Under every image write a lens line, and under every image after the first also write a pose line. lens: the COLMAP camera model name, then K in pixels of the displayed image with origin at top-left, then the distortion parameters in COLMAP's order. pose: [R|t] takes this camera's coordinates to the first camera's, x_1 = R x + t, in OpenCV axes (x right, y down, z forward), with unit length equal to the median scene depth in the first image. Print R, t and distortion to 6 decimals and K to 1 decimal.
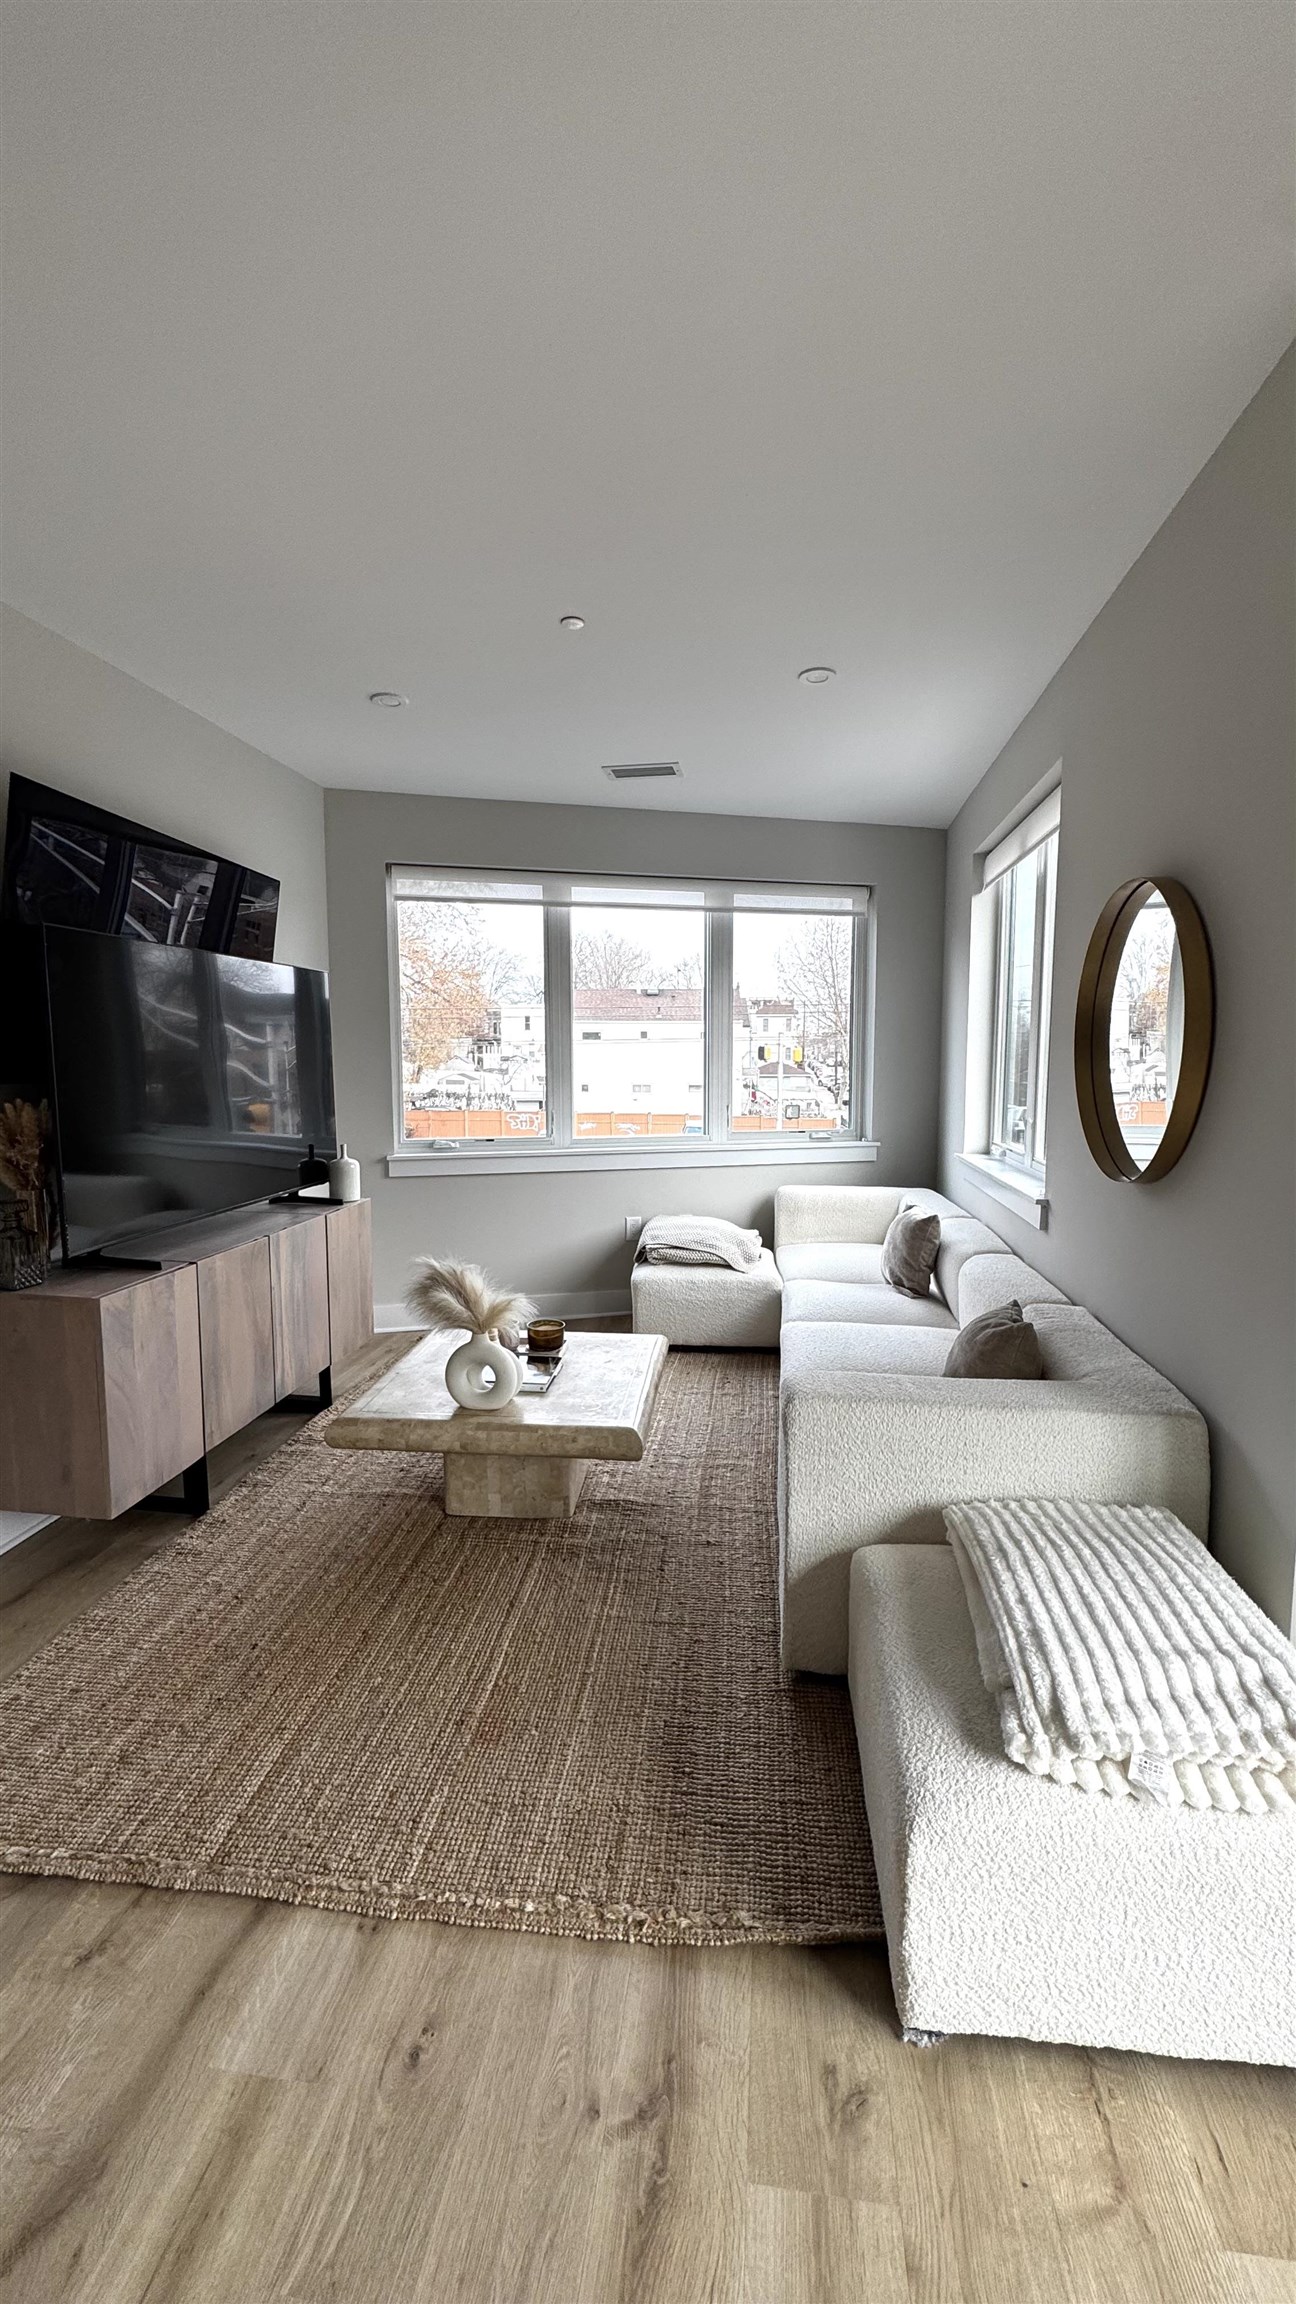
lens RADIAL K [[916.3, 0, 650.7], [0, 916.3, 1150.1], [0, 0, 1]] dist [-0.001967, -0.000093]
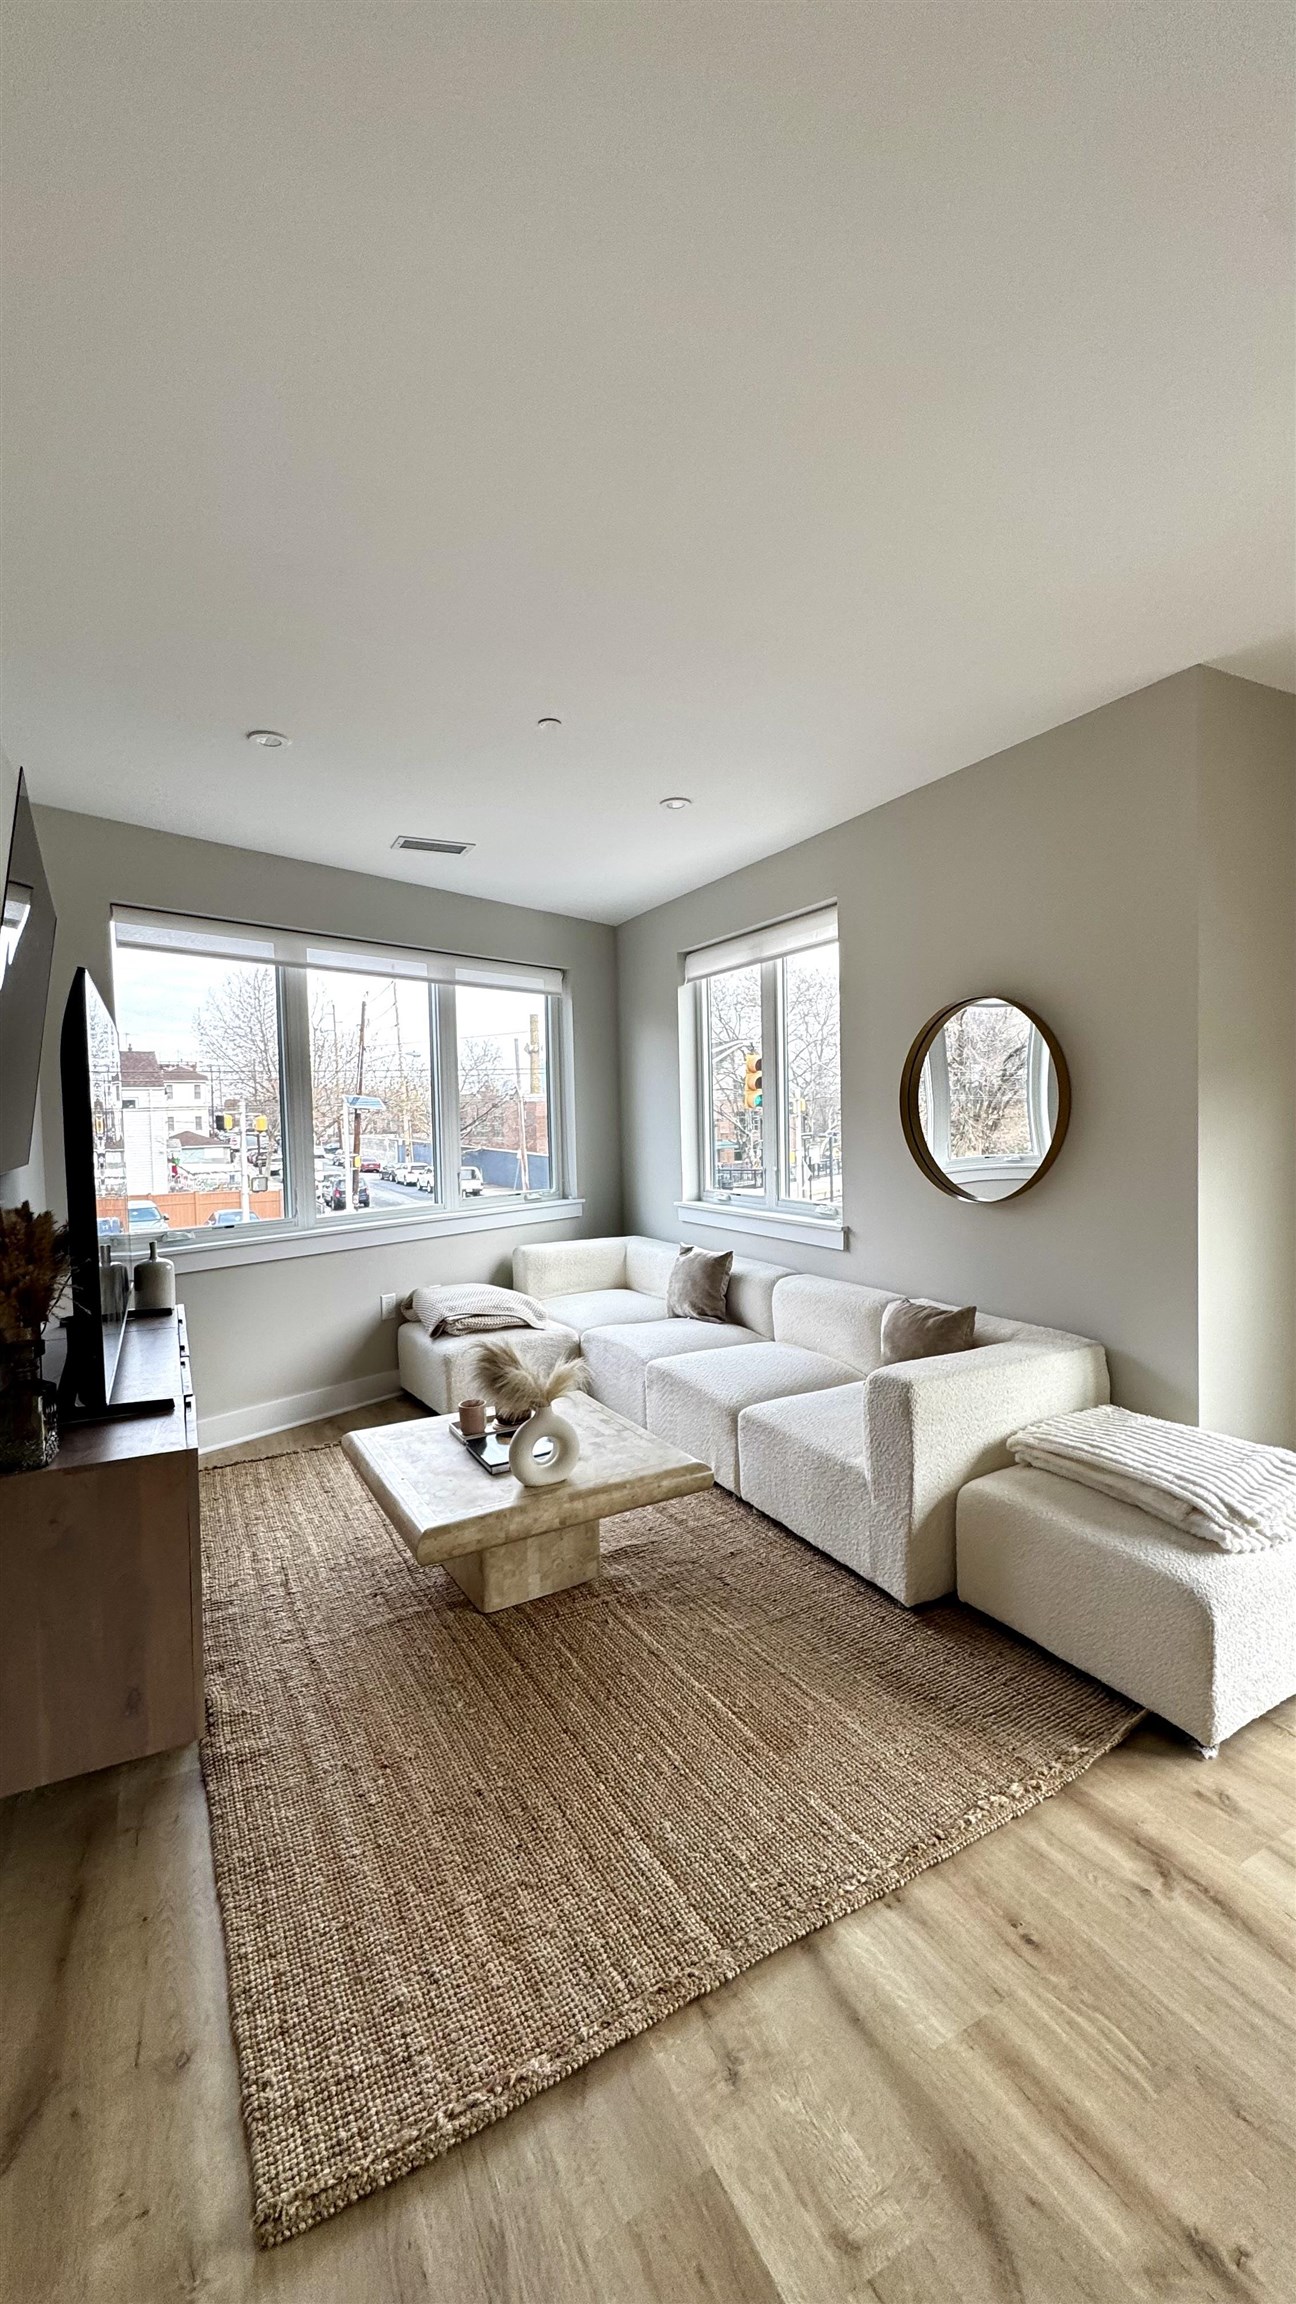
lens RADIAL K [[916.3, 0, 650.7], [0, 916.3, 1150.1], [0, 0, 1]] dist [-0.001967, -0.000093]
pose [[0.810337, -0.039497, 0.584632, -0.565936], [0.081251, 0.995661, -0.045354, -0.018179], [-0.580304, 0.084254, 0.810030, 0.092355]]
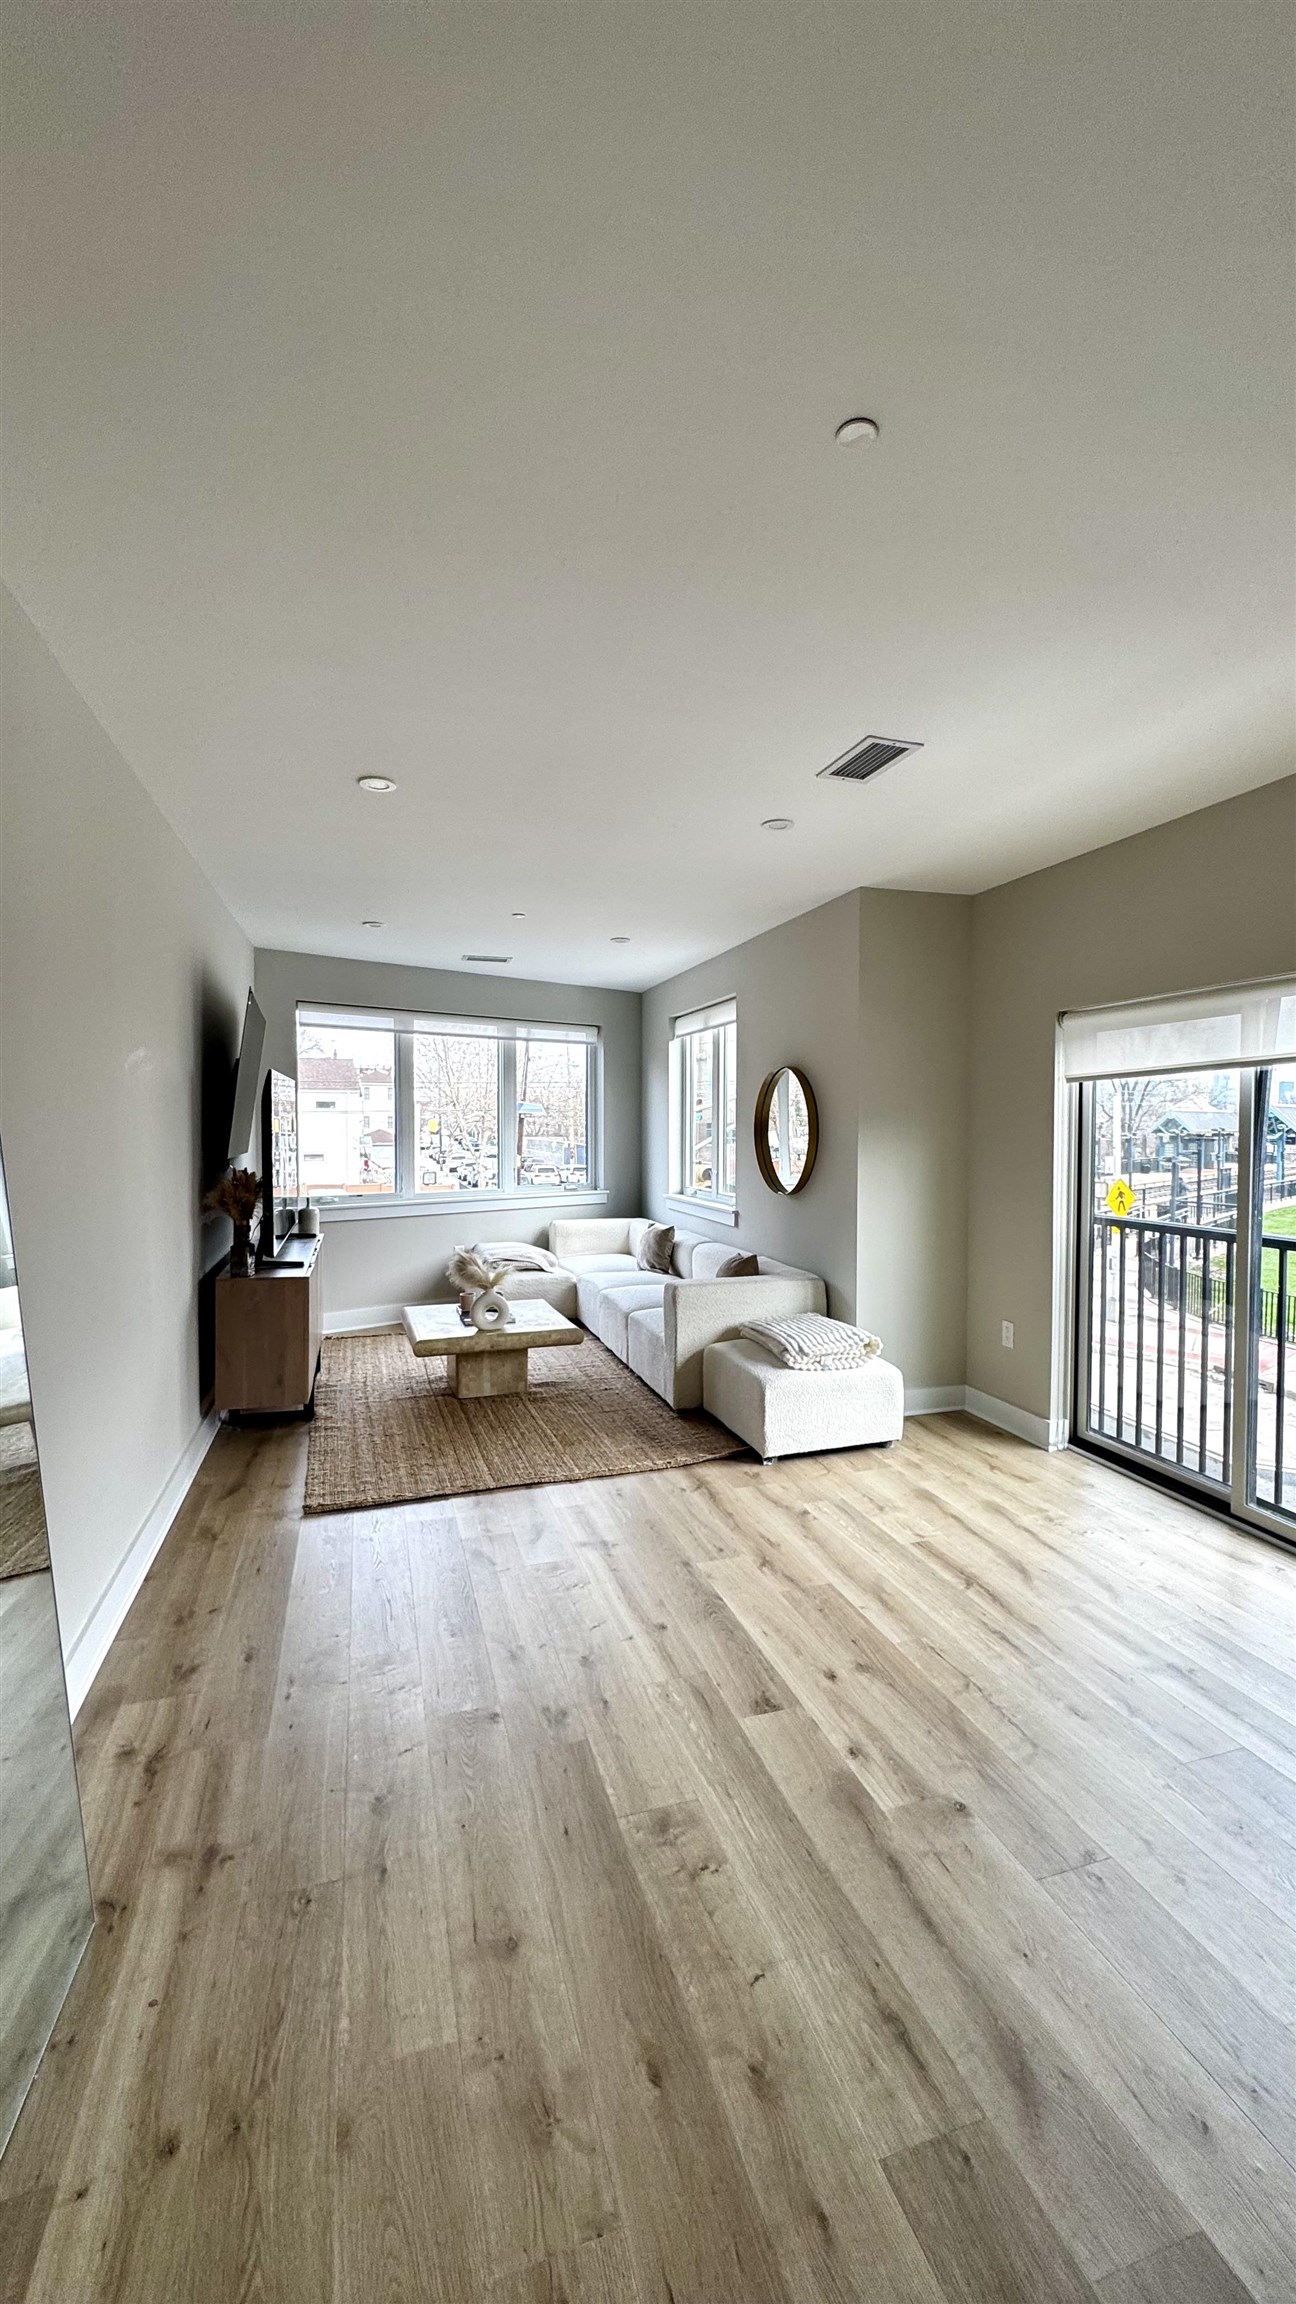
lens RADIAL K [[916.3, 0, 650.7], [0, 916.3, 1150.1], [0, 0, 1]] dist [-0.001967, -0.000093]
pose [[0.904883, -0.009722, 0.425550, -0.584162], [0.041089, 0.997065, -0.064593, 0.044539], [-0.423673, 0.075935, 0.902627, -0.726225]]
